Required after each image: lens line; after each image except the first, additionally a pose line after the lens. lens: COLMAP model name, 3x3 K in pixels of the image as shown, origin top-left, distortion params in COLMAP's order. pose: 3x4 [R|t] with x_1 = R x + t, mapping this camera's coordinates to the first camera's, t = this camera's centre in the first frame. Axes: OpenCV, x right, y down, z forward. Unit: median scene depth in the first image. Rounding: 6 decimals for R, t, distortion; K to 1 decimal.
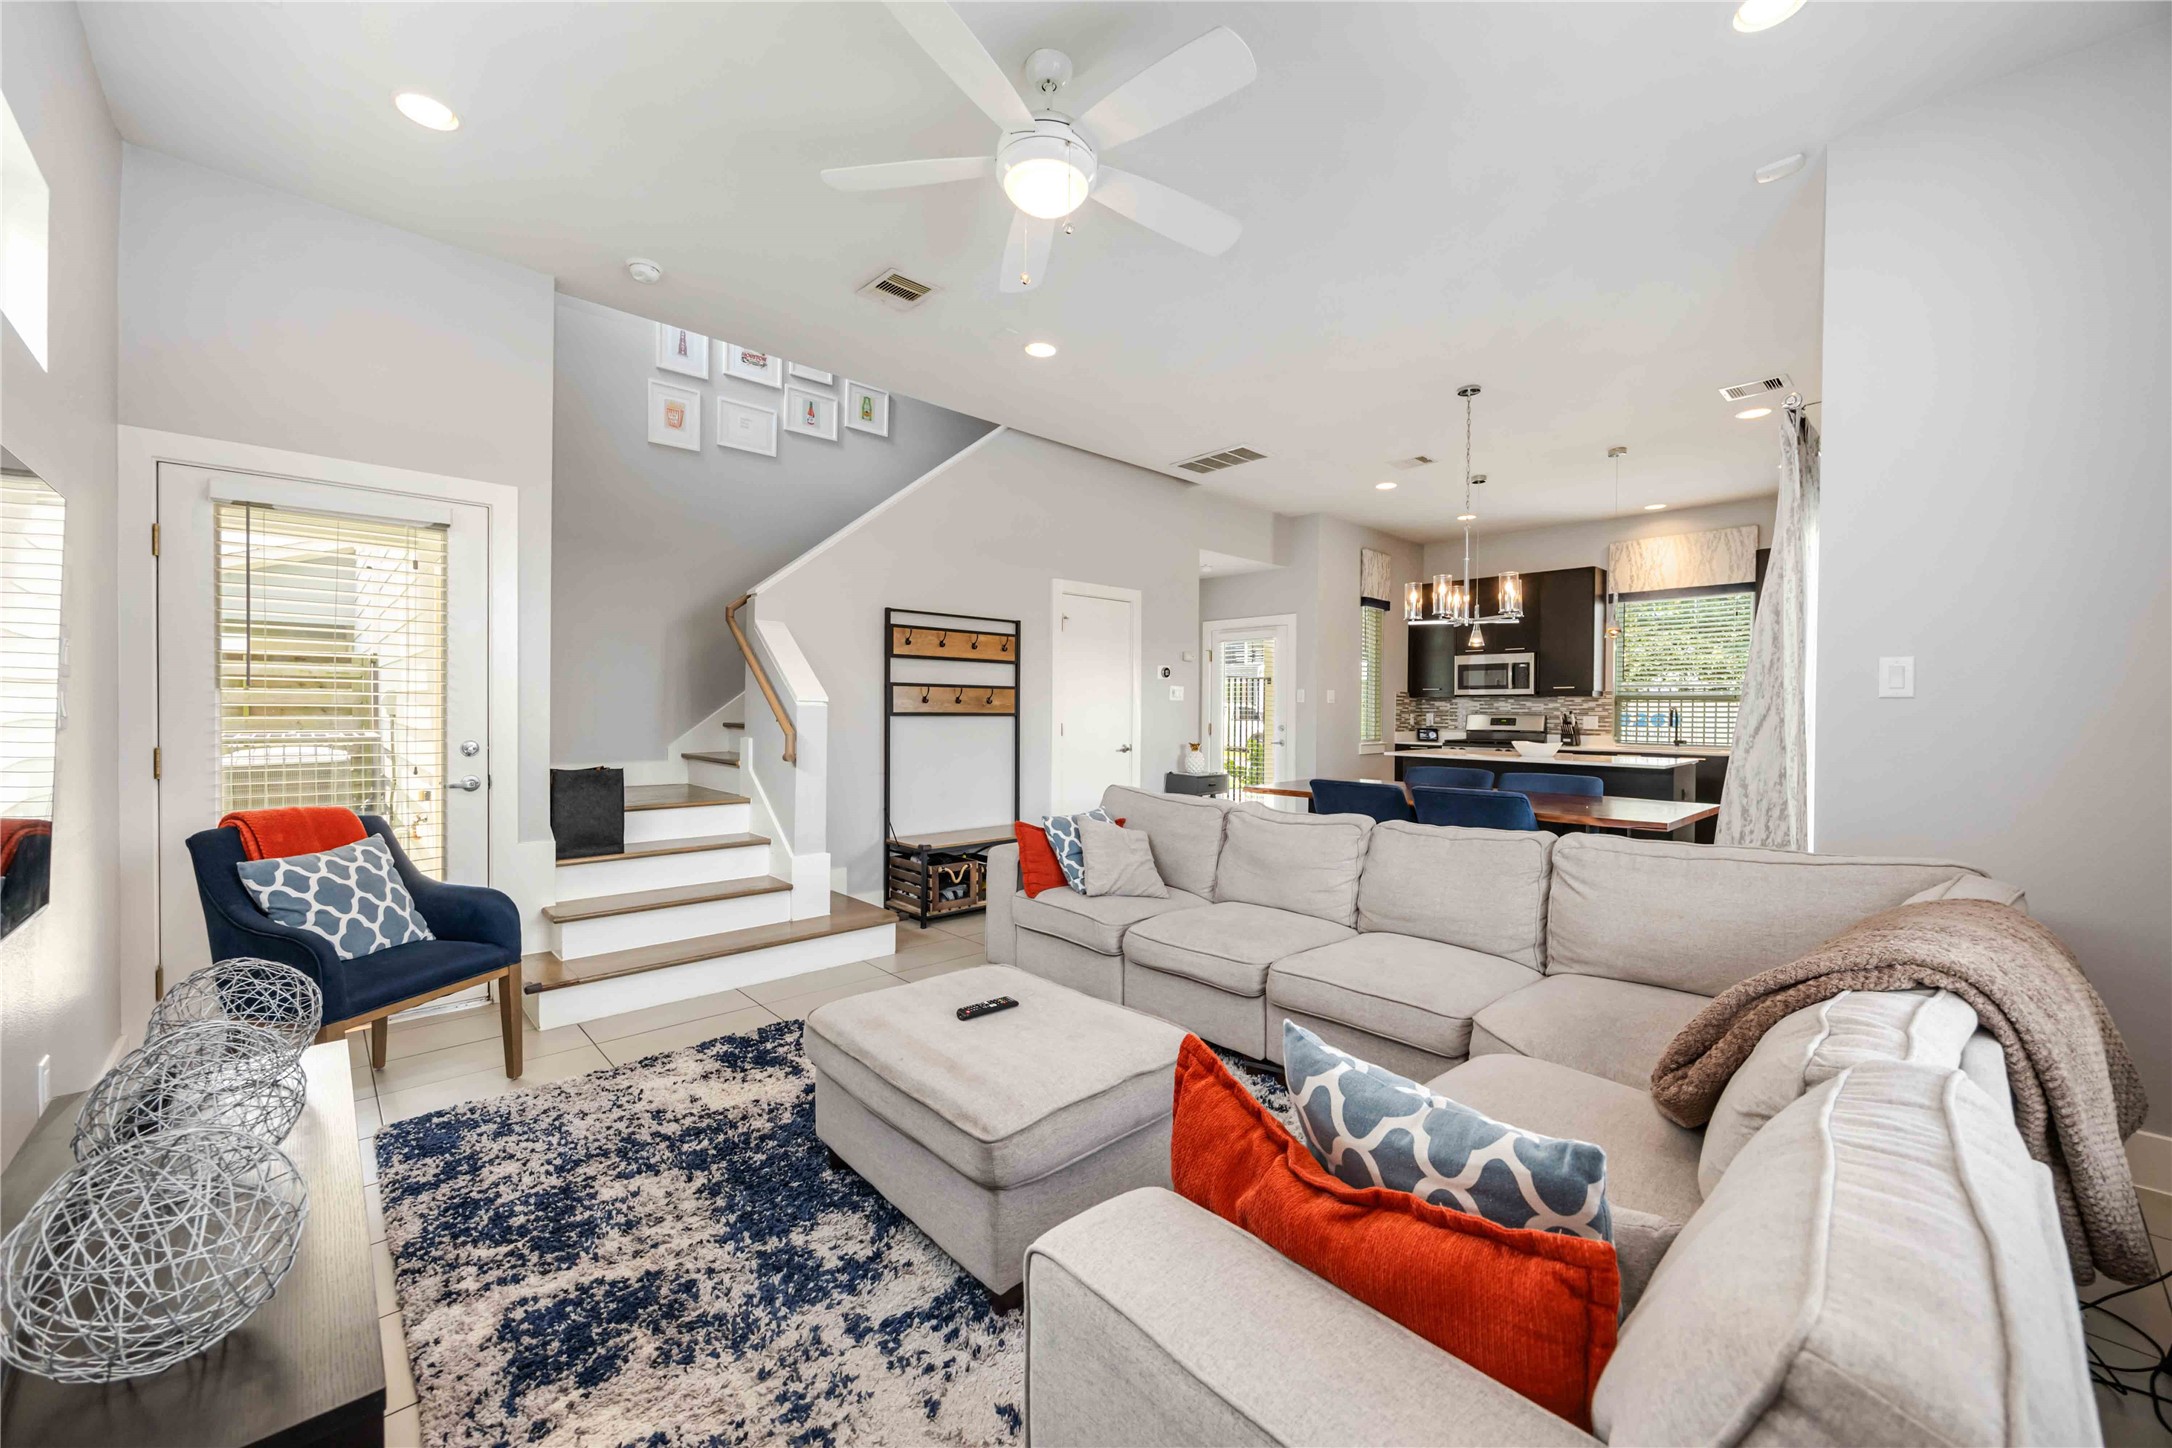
lens RADIAL K [[847.0, 0, 1082.4], [0, 847.0, 723.0], [0, 0, 1]] dist [-0.001589, -0.000051]
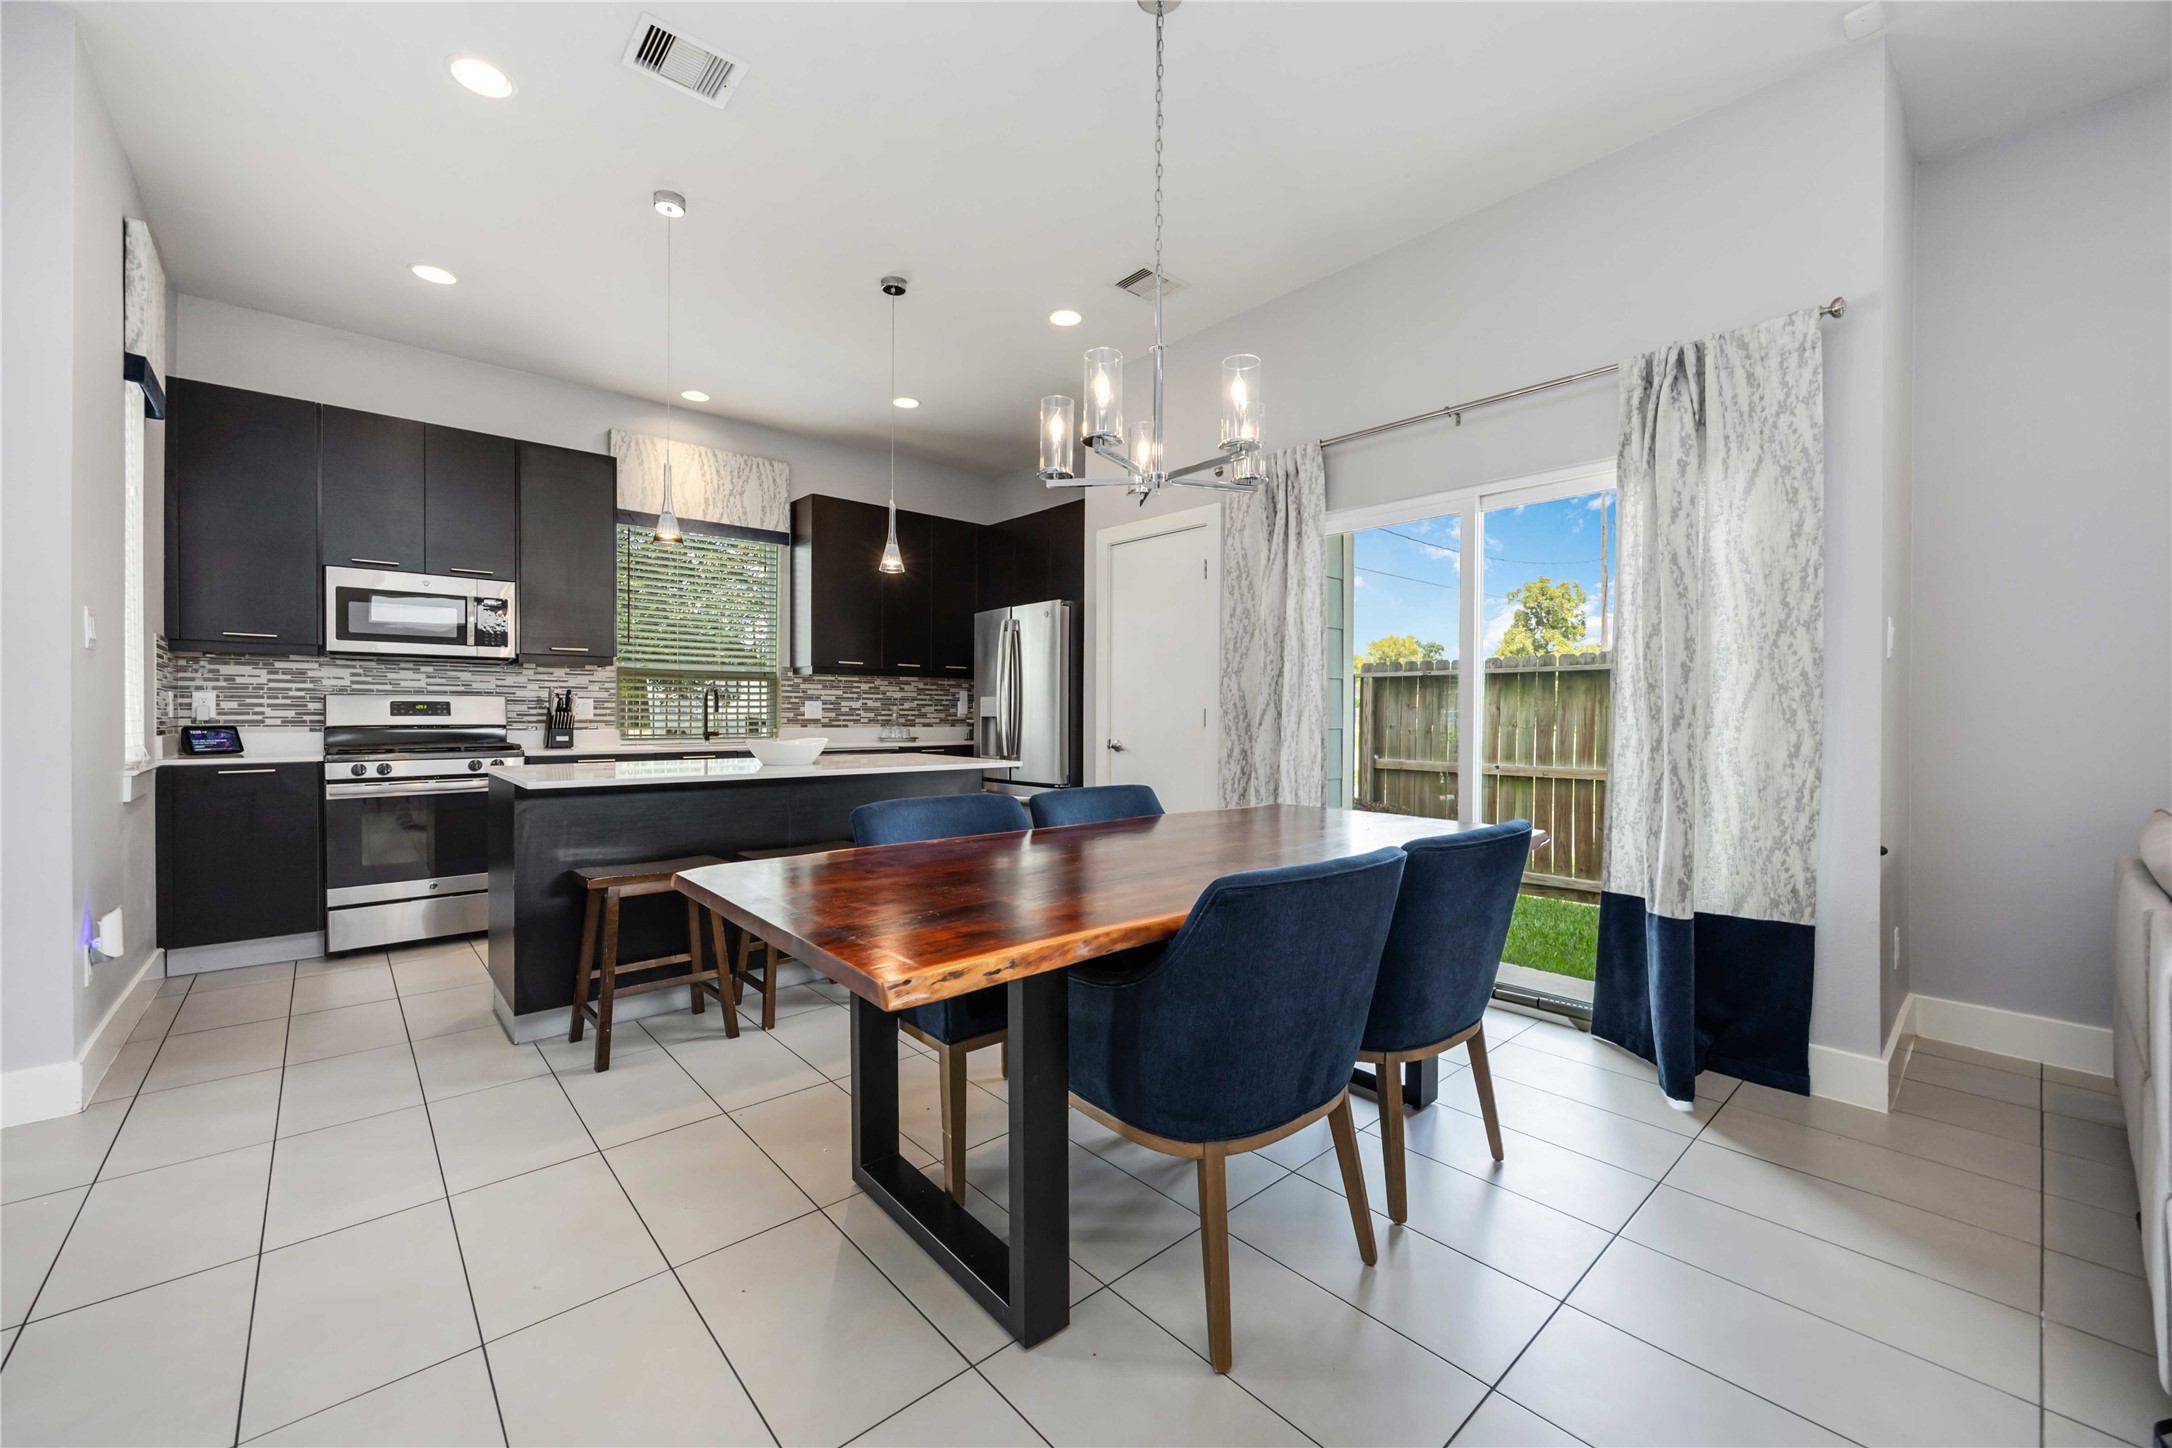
lens RADIAL K [[847.0, 0, 1092.3], [0, 847.0, 715.8], [0, 0, 1]] dist [-0.001589, -0.000051]
pose [[0.011937, -0.015396, 0.999810, -0.007546], [0.011592, 0.999816, 0.015258, -0.000115], [-0.999862, 0.011407, 0.012113, 0.286479]]
